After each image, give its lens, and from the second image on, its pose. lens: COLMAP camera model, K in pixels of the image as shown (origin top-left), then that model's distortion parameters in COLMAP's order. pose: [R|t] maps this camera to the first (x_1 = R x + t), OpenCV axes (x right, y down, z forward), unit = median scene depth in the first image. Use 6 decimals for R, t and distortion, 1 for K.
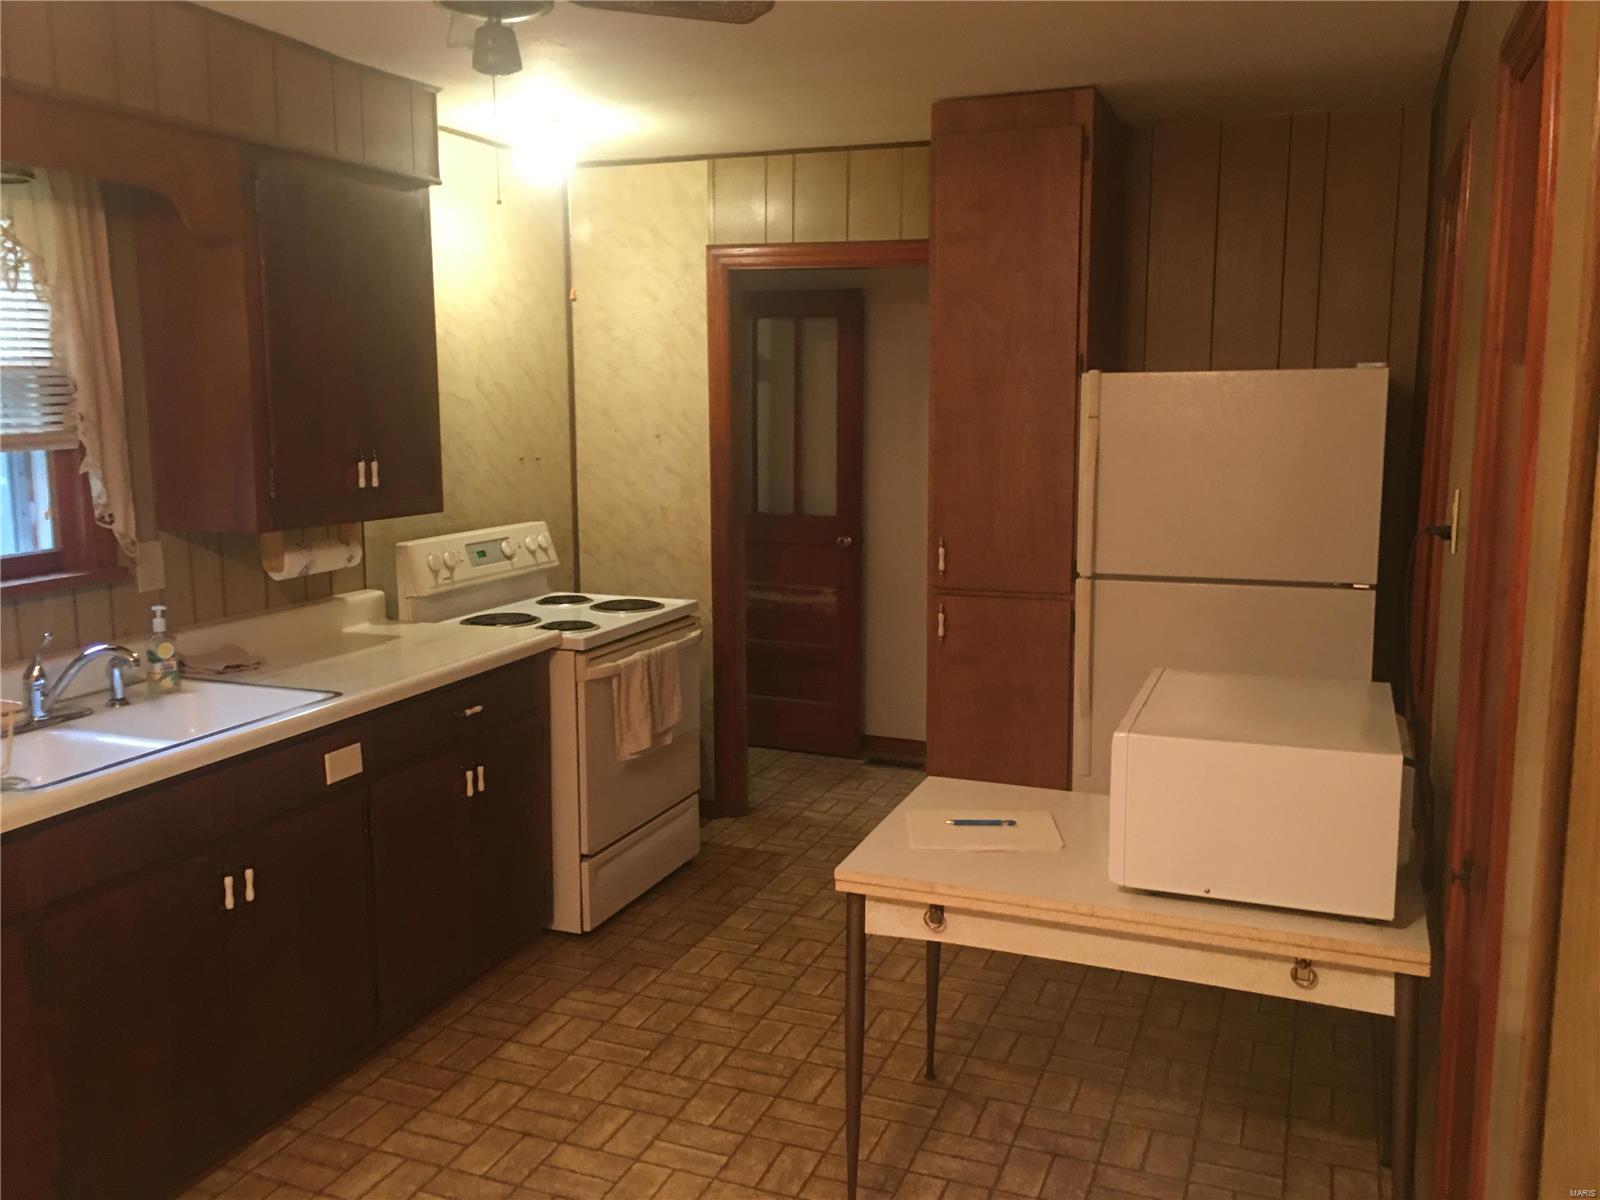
lens RADIAL K [[1351.8, 0, 805.0], [0, 1351.8, 589.4], [0, 0, 1]] dist [0.070189, -0.083357]
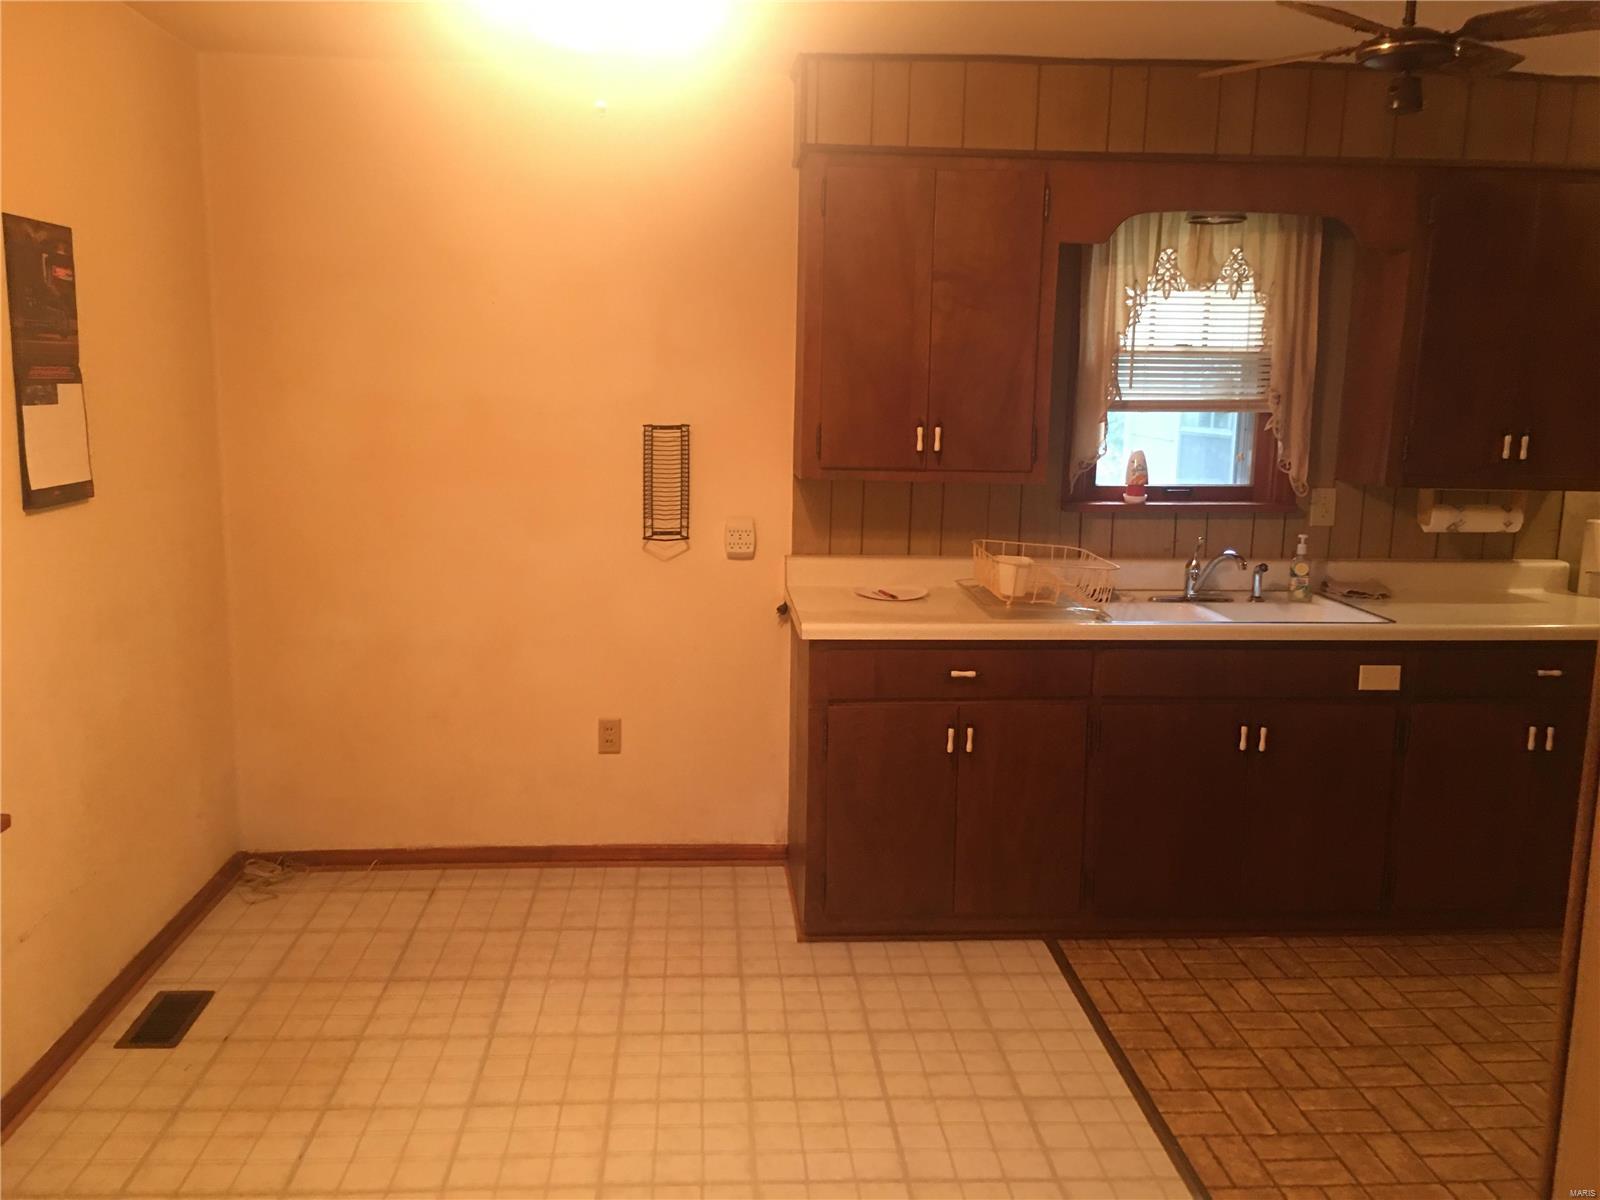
lens RADIAL K [[1351.8, 0, 785.0], [0, 1351.8, 603.2], [0, 0, 1]] dist [0.070189, -0.083357]
pose [[0.427582, 0.162180, -0.889309, 0.441580], [-0.148195, 0.983041, 0.108021, 0.008091], [0.891746, 0.085604, 0.444365, -0.017347]]
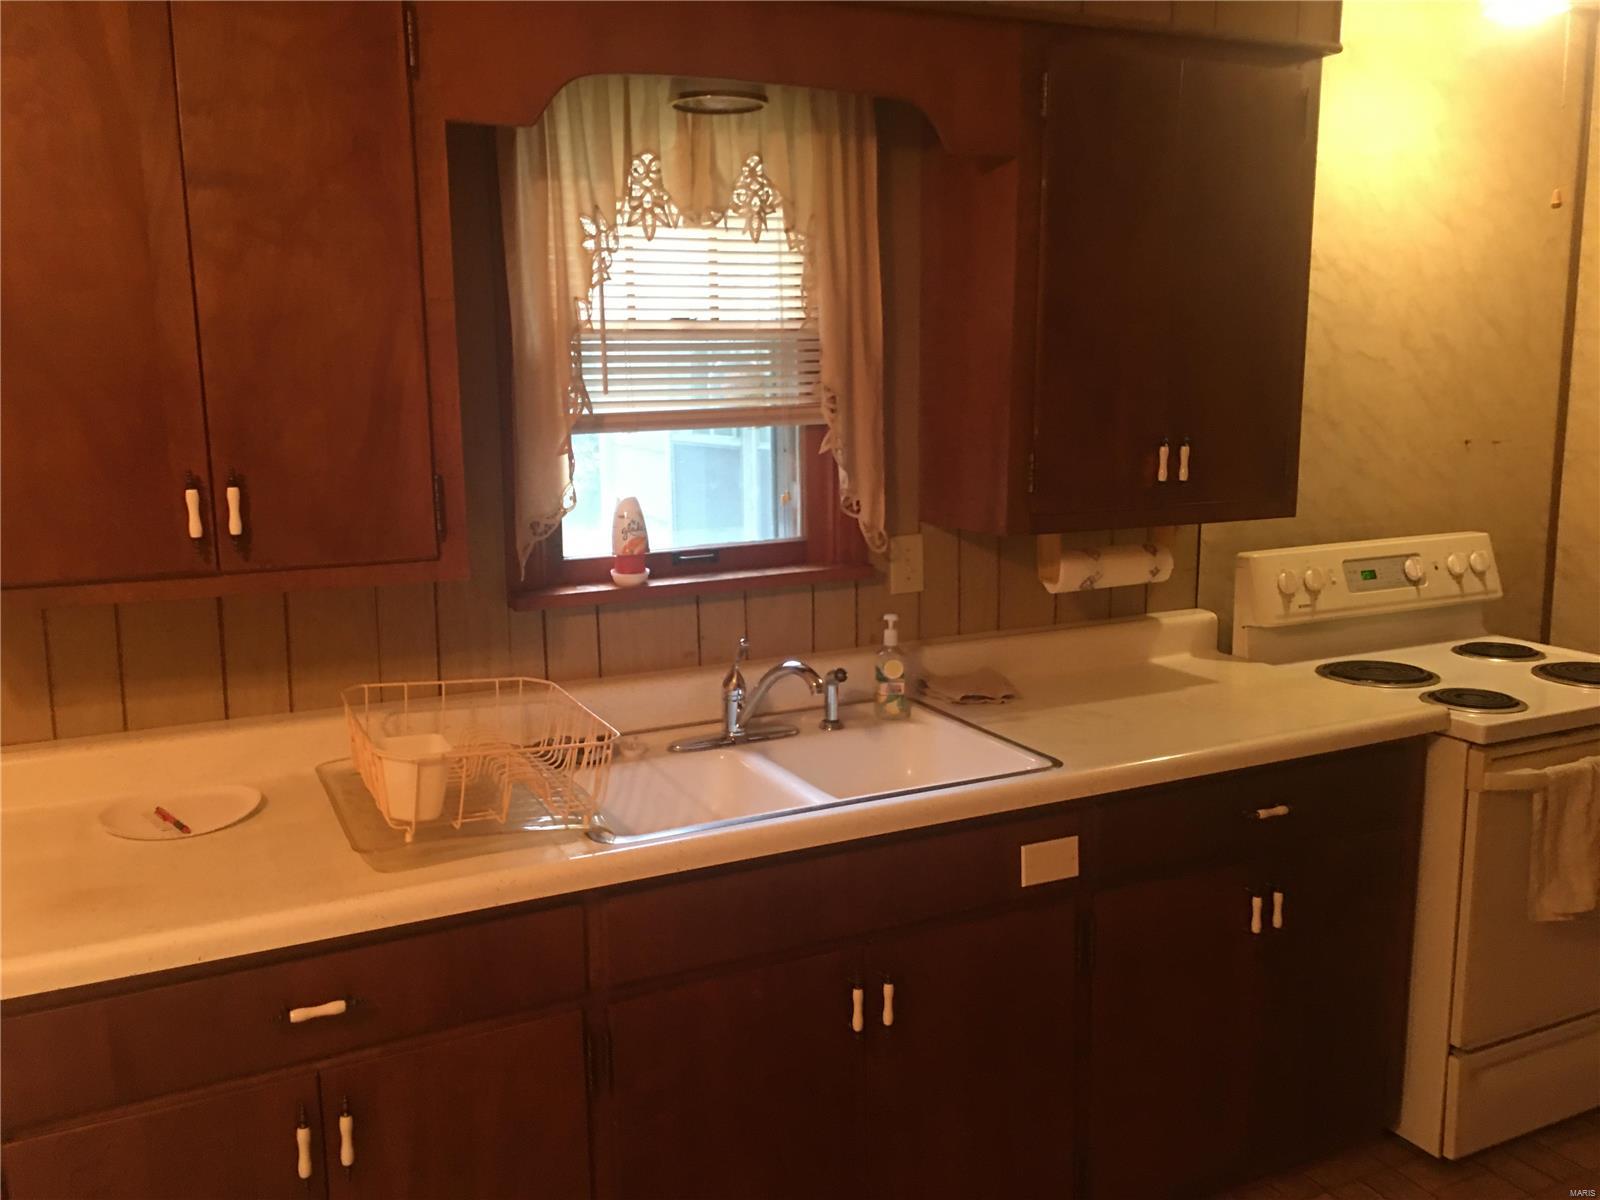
lens RADIAL K [[1351.8, 0, 775.7], [0, 1351.8, 585.9], [0, 0, 1]] dist [0.070189, -0.083357]
pose [[0.727909, 0.104101, -0.677725, 0.029435], [-0.088012, 0.994417, 0.058216, -0.042753], [0.680002, 0.017272, 0.733007, 0.314551]]
